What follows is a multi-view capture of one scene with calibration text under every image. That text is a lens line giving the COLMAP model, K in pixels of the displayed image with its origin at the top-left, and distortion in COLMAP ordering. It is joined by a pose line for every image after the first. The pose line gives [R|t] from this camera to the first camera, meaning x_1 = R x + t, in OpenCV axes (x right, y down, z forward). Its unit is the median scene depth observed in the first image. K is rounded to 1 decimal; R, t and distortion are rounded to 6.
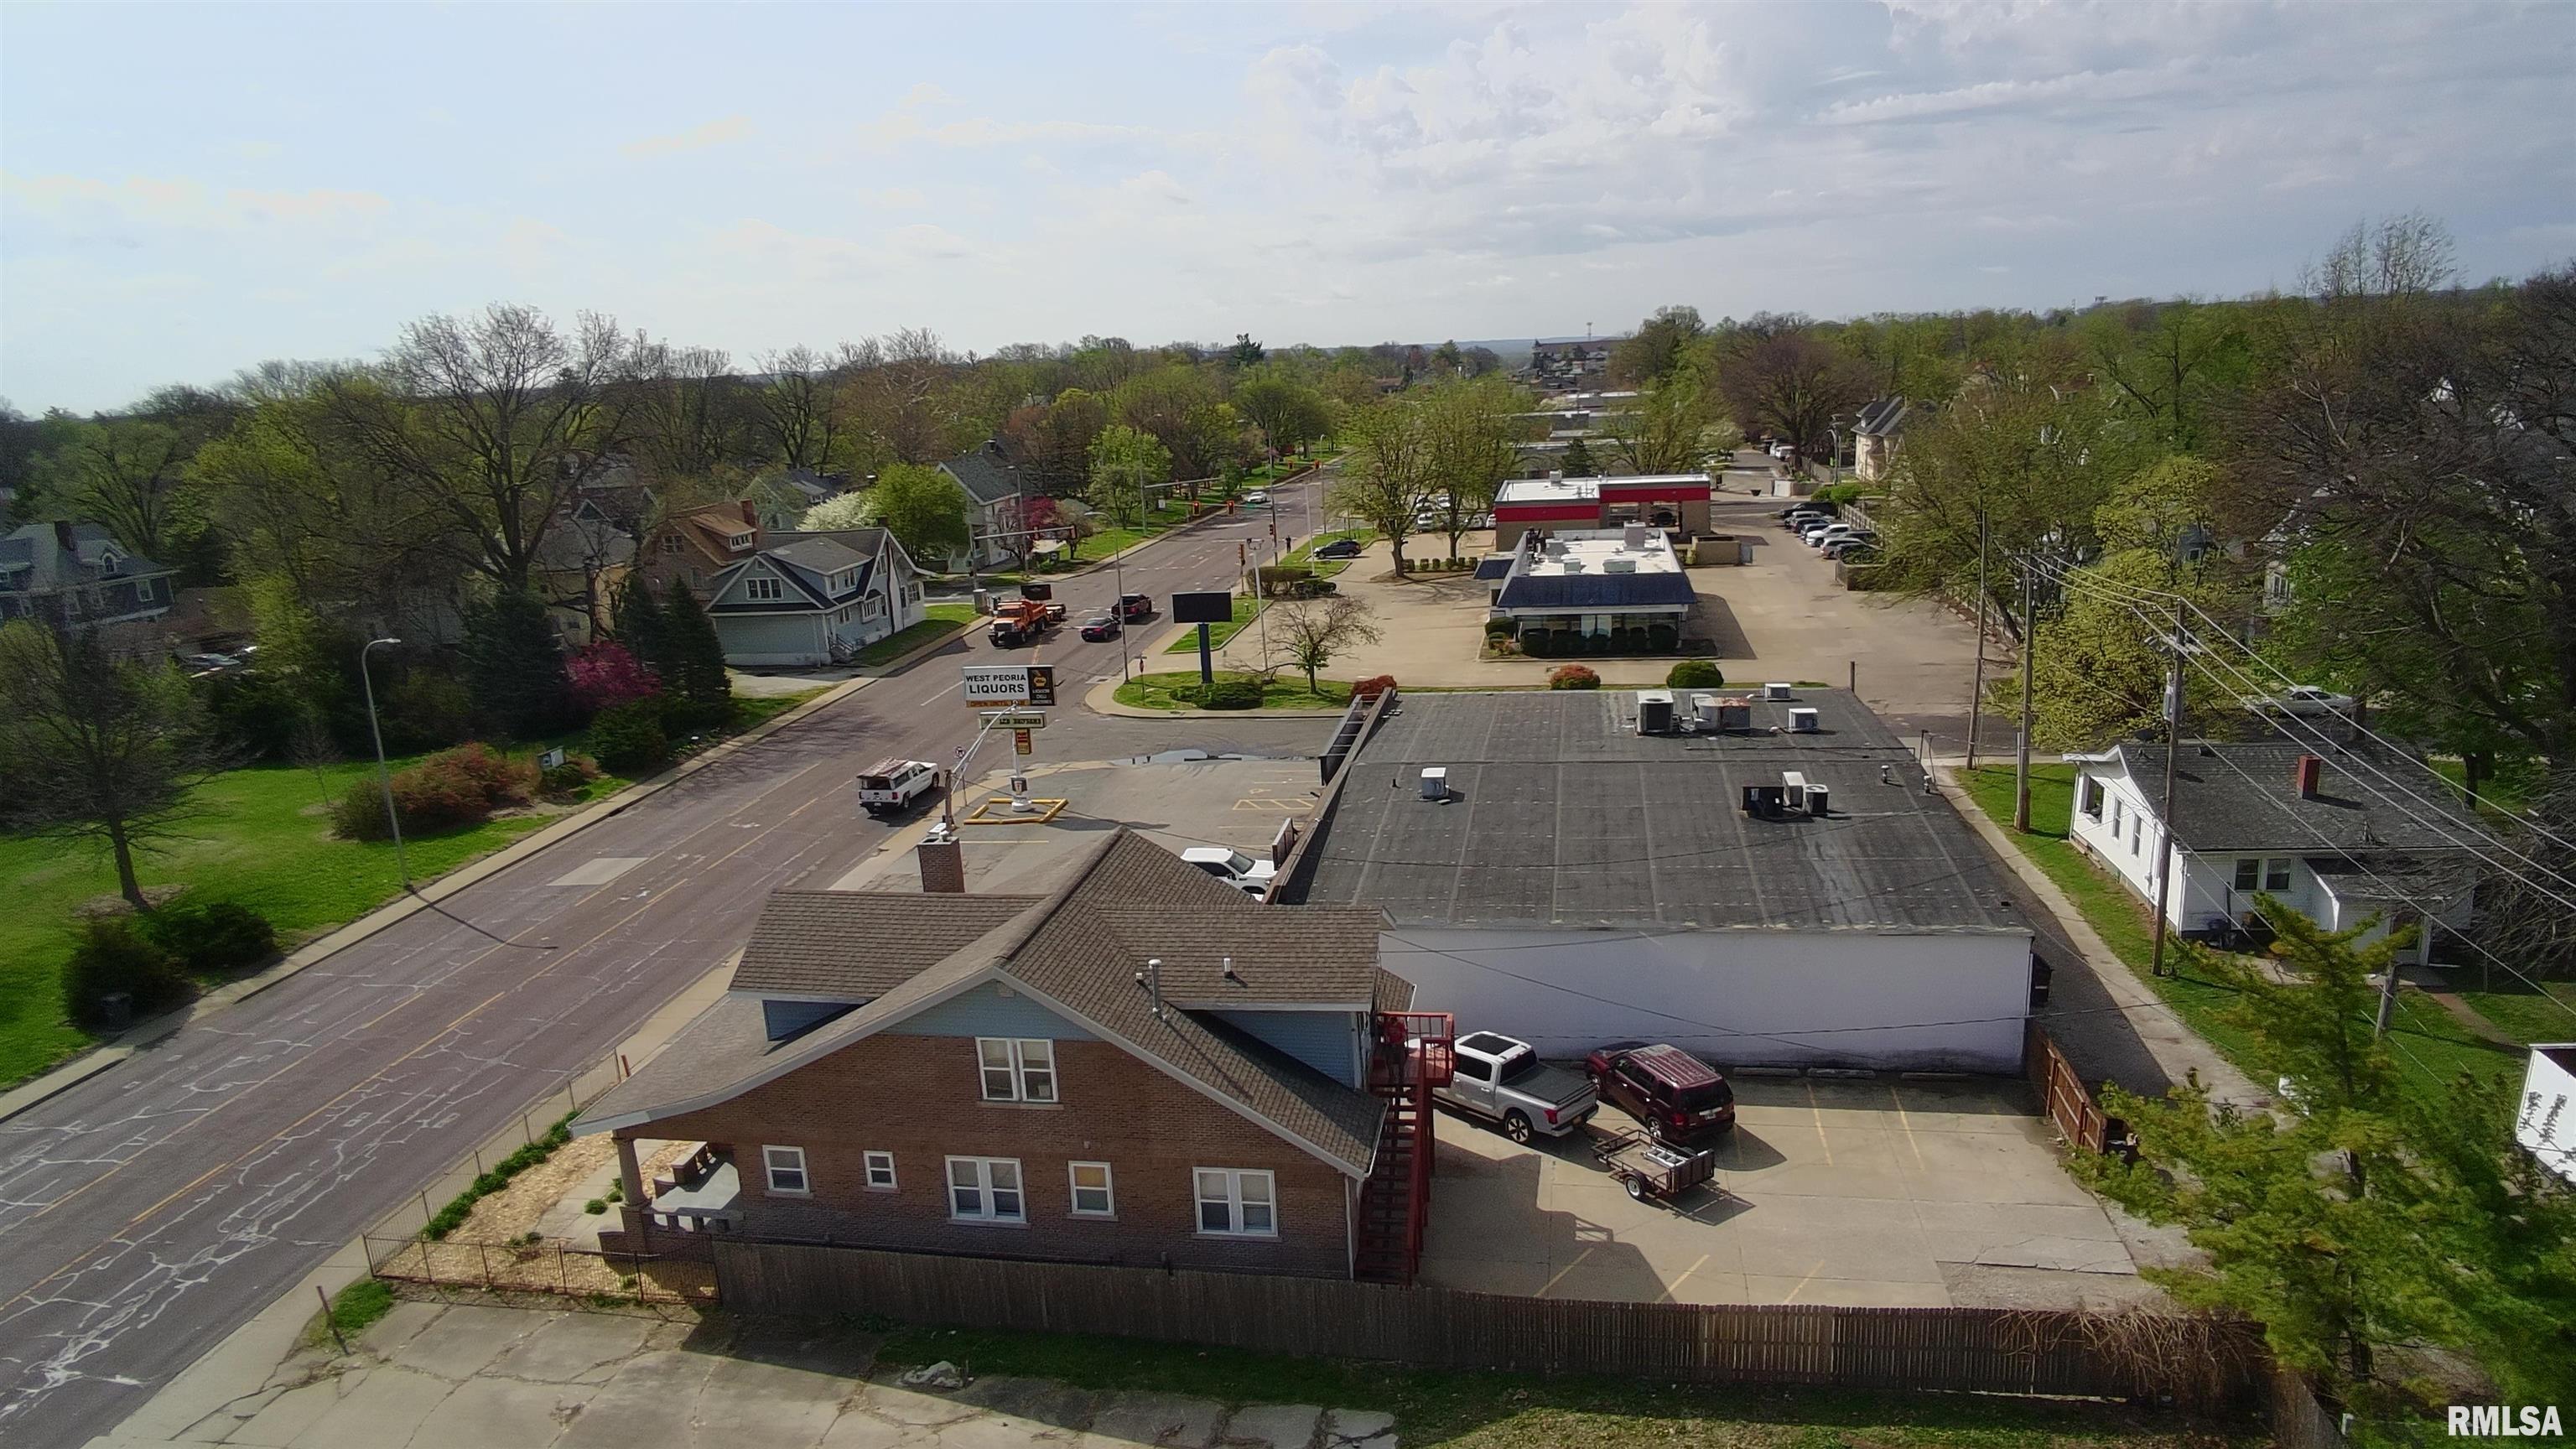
lens RADIAL K [[1575.1, 0, 1292.5], [0, 1575.1, 722.8], [0, 0, 1]] dist [-0.048724, 0.004765]
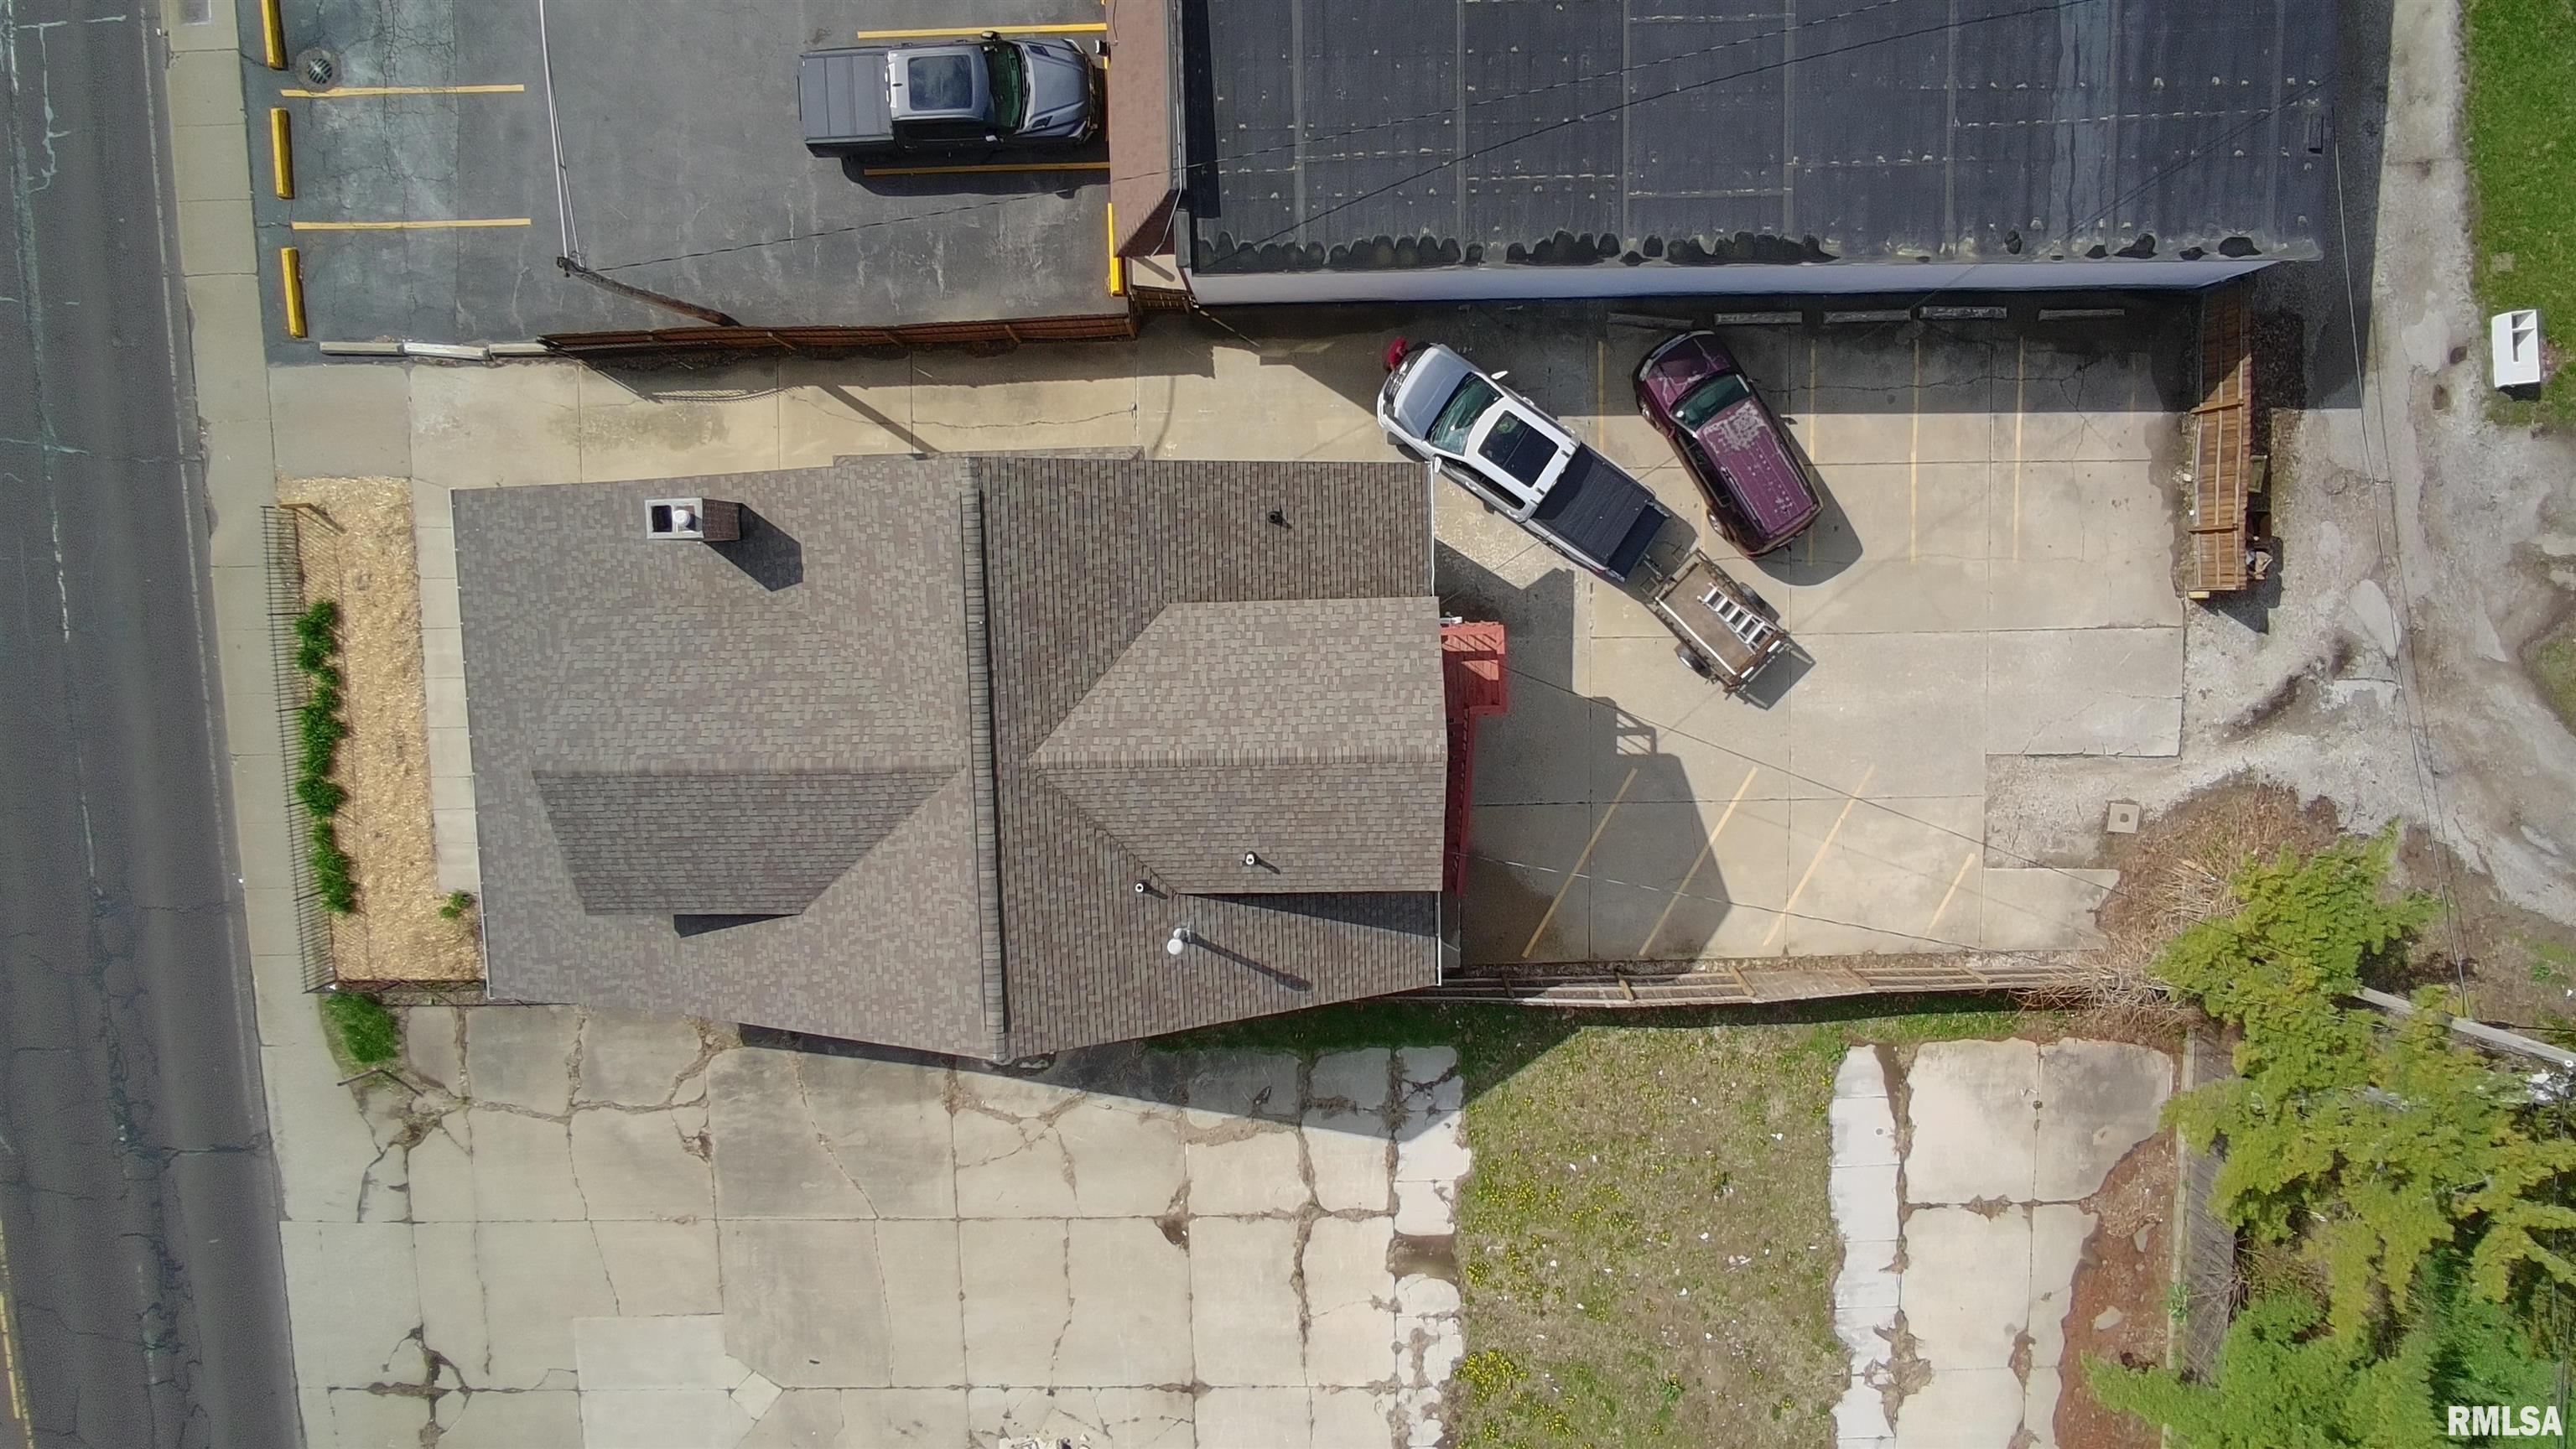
lens RADIAL K [[1575.1, 0, 1268.7], [0, 1575.1, 745.6], [0, 0, 1]] dist [-0.048724, 0.004765]
pose [[0.979459, -0.201274, 0.012235, -0.028425], [0.014860, 0.132559, 0.991064, -0.556851], [-0.201097, -0.970524, 0.132827, 0.871458]]
